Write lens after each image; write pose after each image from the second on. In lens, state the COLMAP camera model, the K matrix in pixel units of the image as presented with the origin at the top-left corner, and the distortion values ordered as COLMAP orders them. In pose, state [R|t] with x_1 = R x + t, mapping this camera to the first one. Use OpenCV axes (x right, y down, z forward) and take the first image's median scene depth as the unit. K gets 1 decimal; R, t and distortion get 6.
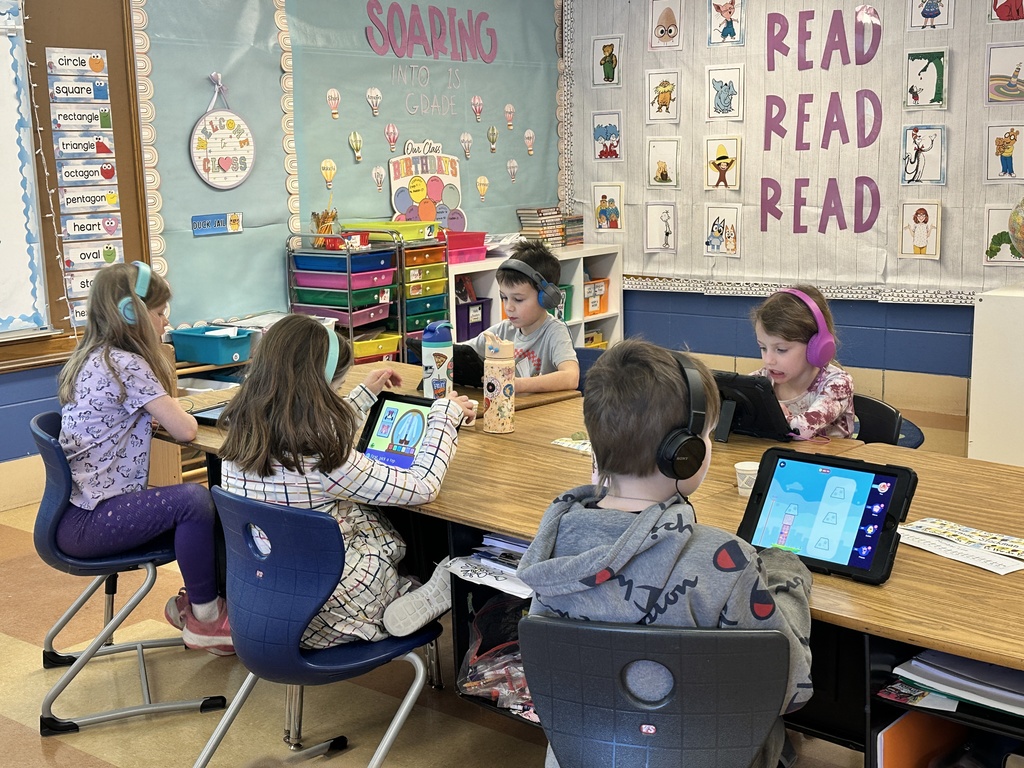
lens RADIAL K [[1335.7, 0, 512.0], [0, 1335.7, 384.0], [0, 0, 1]] dist [0.212558, -0.388330]
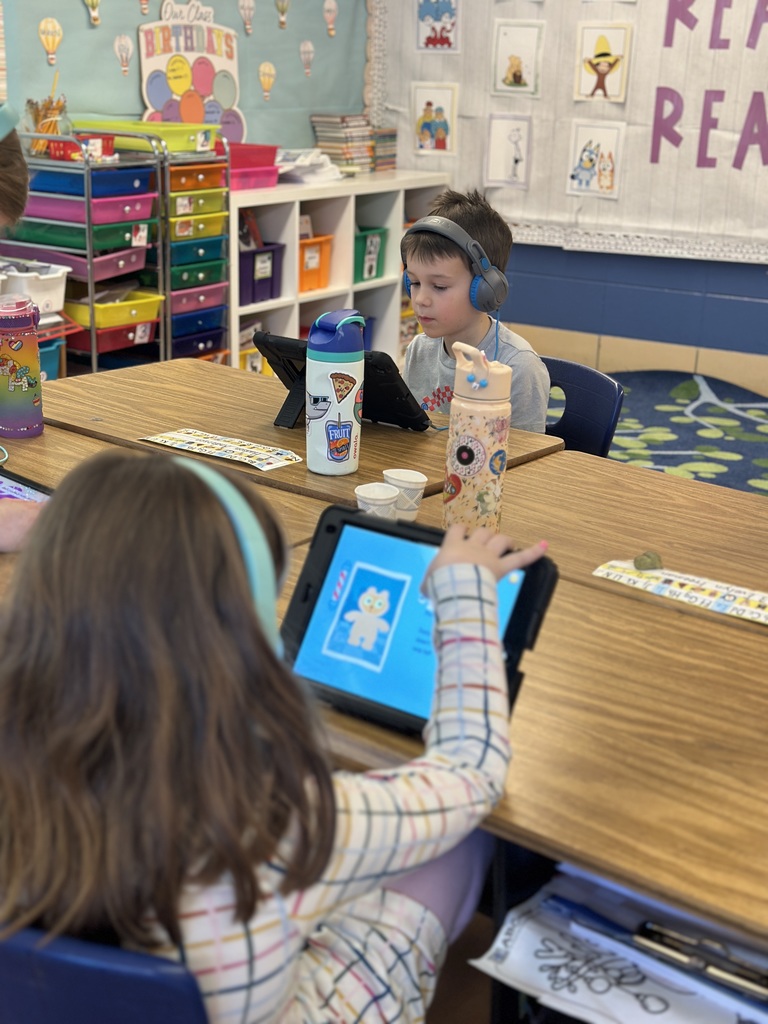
lens RADIAL K [[1432.0, 0, 384.0], [0, 1432.0, 512.0], [0, 0, 1]] dist [0.234666, -0.436473]
pose [[0.991756, 0.016791, 0.127038, -0.057436], [-0.033061, 0.991342, 0.127077, -0.022181], [-0.123804, -0.130229, 0.983724, 0.224392]]
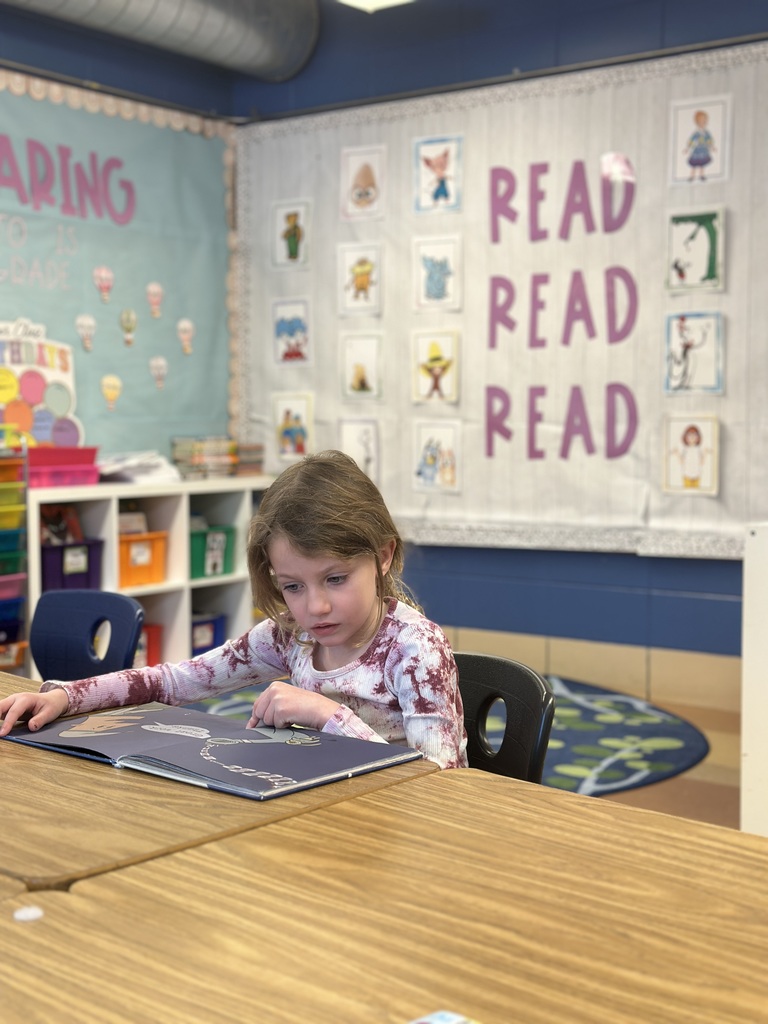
lens RADIAL K [[1432.0, 0, 384.0], [0, 1432.0, 512.0], [0, 0, 1]] dist [0.234666, -0.436473]
pose [[0.999175, 0.016908, 0.036928, 0.104022], [-0.012684, 0.993654, -0.111762, 0.005269], [-0.038583, 0.111201, 0.993049, 0.233519]]
